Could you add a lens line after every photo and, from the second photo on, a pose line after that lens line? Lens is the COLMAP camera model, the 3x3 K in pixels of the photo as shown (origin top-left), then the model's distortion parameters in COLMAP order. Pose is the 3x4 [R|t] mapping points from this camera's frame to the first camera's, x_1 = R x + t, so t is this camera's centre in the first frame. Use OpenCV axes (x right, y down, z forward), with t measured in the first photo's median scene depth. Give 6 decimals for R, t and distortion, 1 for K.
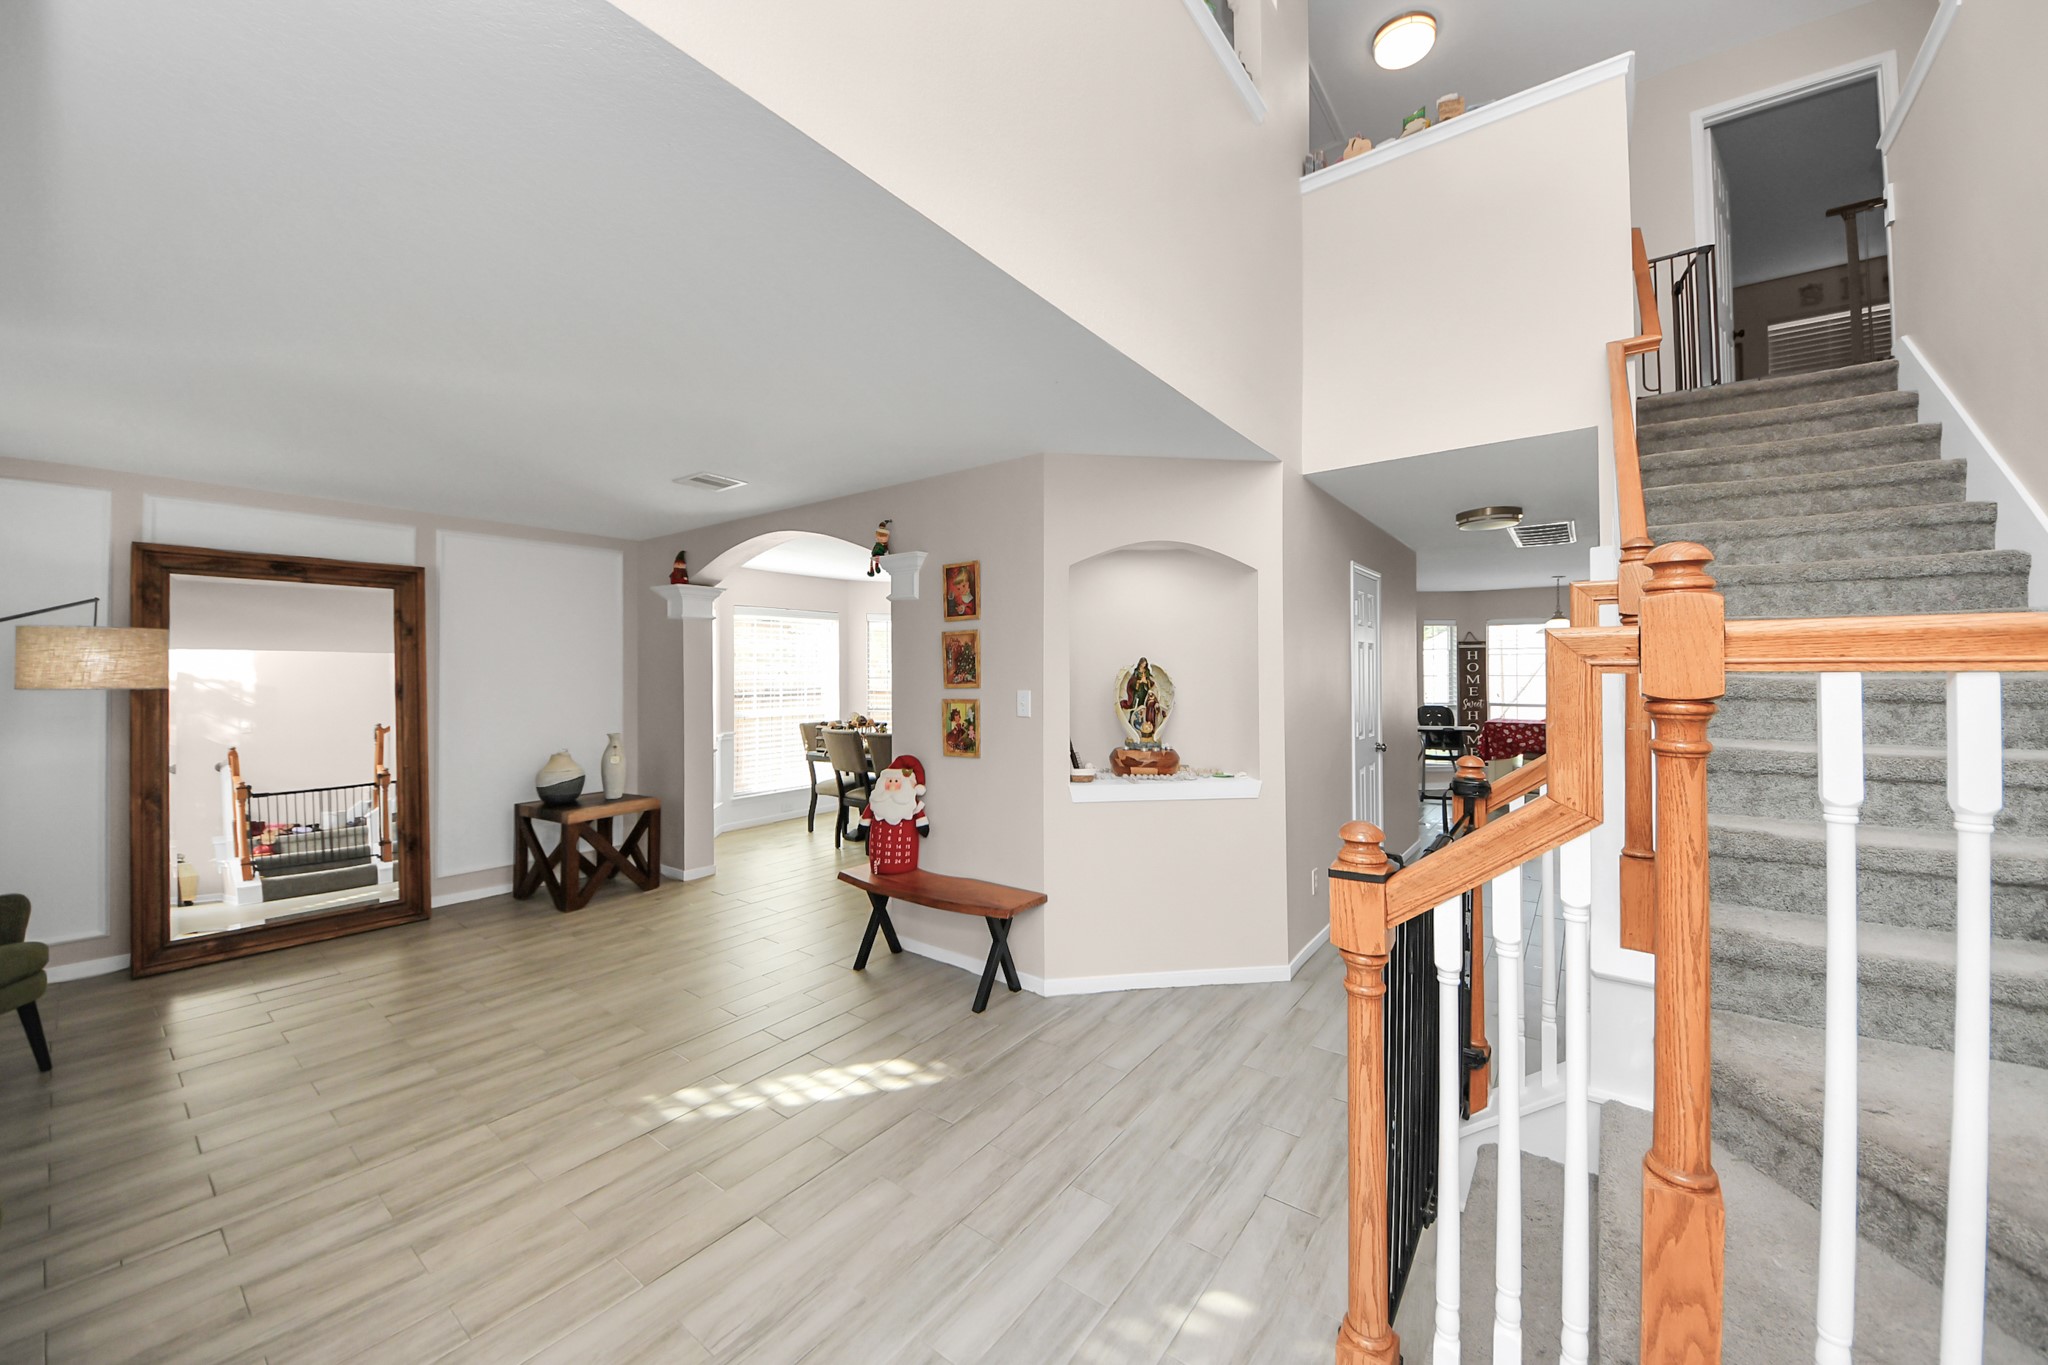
lens RADIAL K [[733.3, 0, 1013.1], [0, 733.3, 668.7], [0, 0, 1]] dist [0.011669, -0.010374]
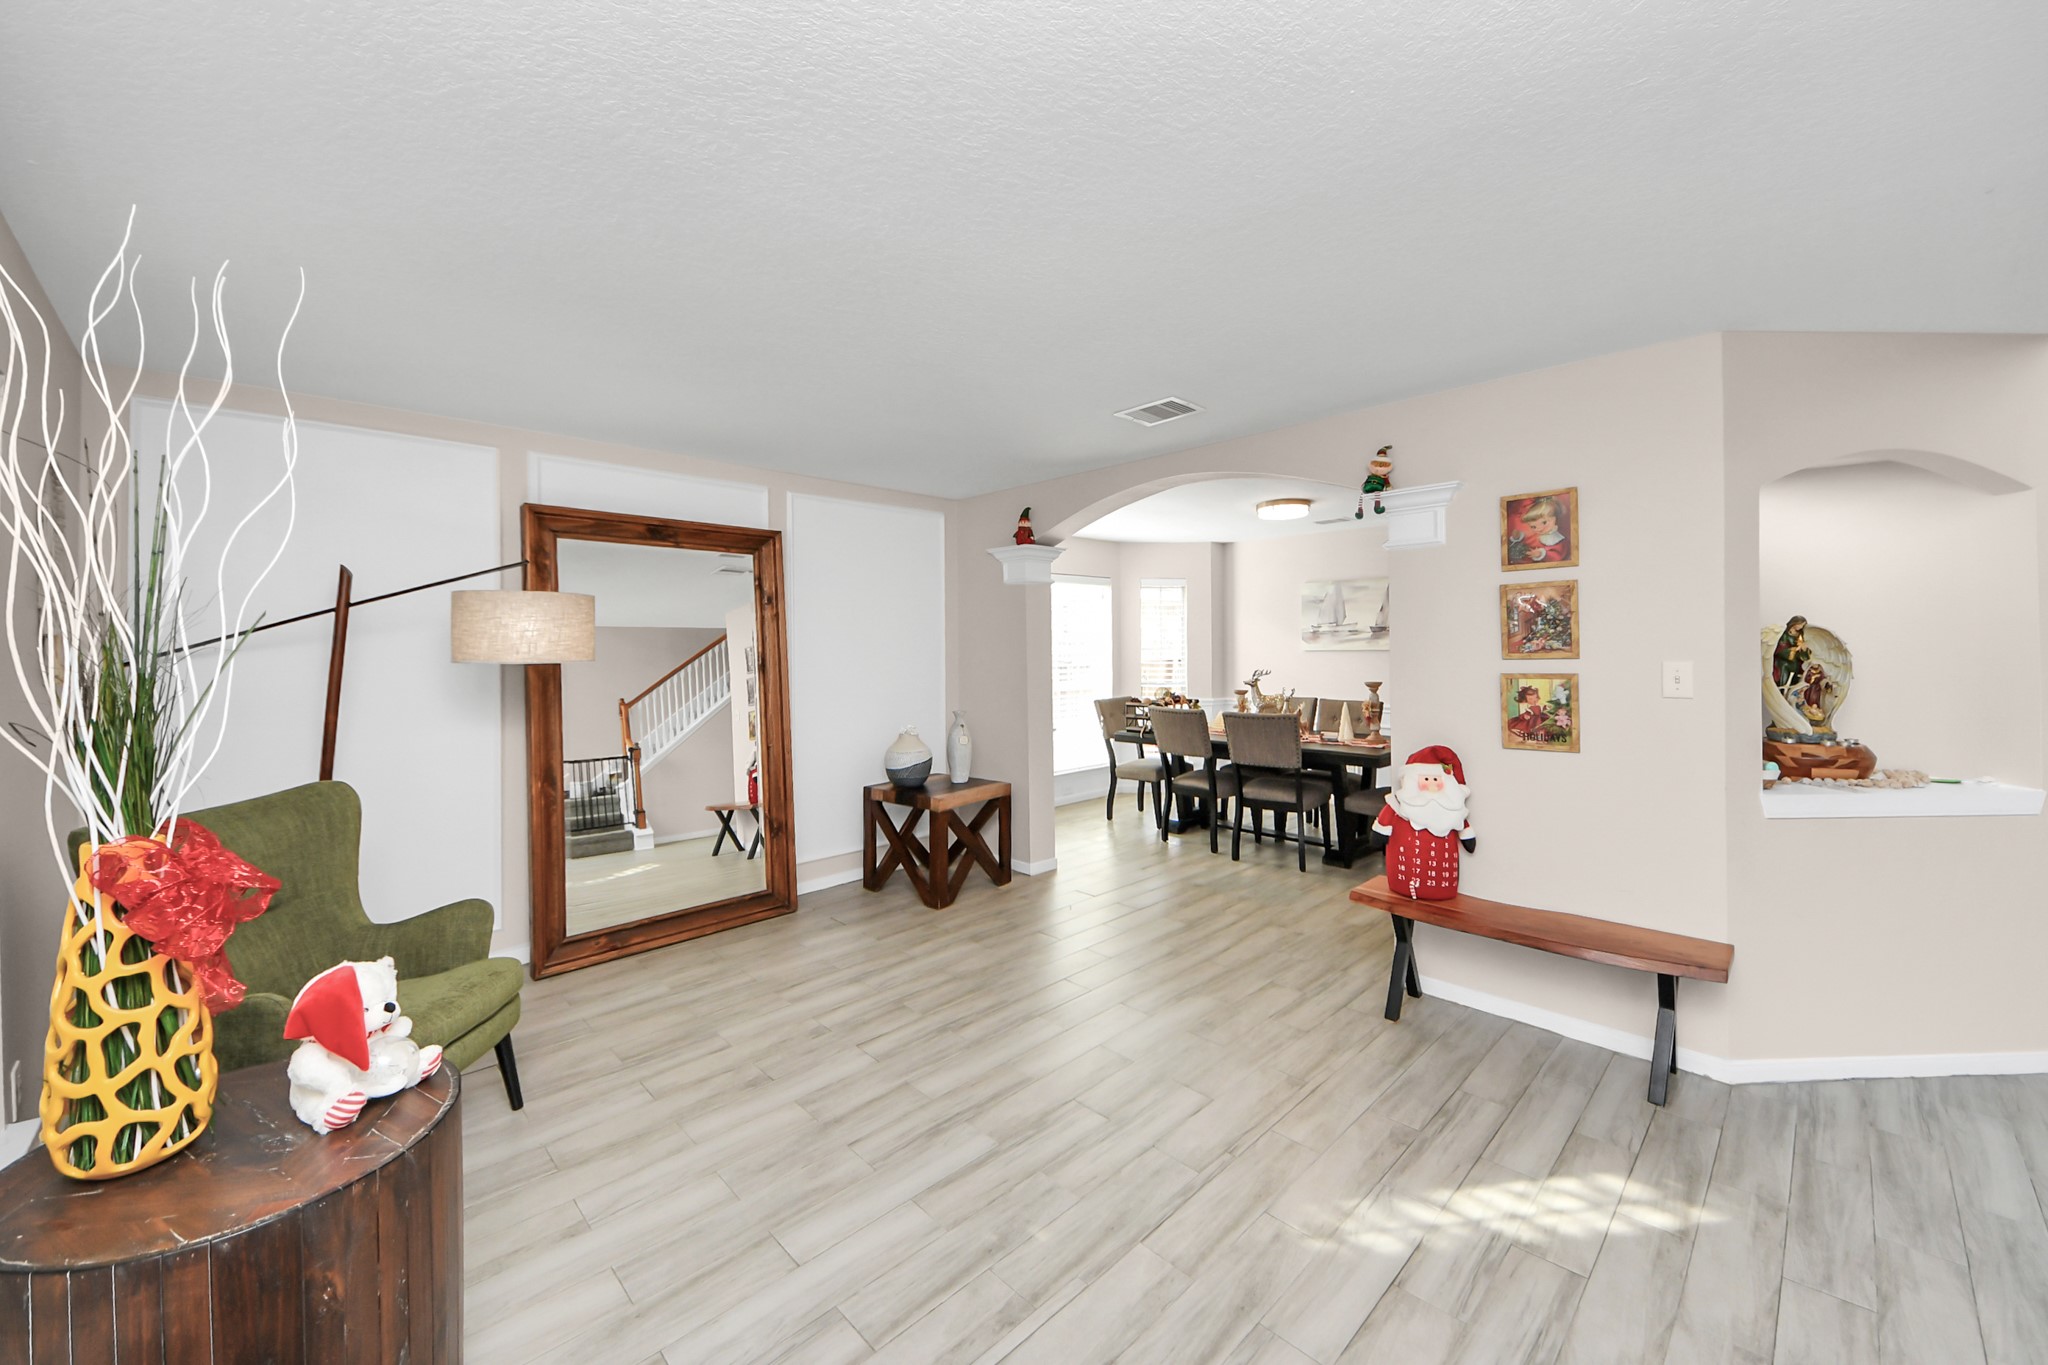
lens RADIAL K [[727.9, 0, 1025.4], [0, 727.9, 671.8], [0, 0, 1]] dist [-0.008283, -0.000253]
pose [[0.989762, -0.000561, -0.142726, -0.473837], [0.005859, 0.999309, 0.036702, 0.008966], [0.142607, -0.037162, 0.989082, 0.181996]]
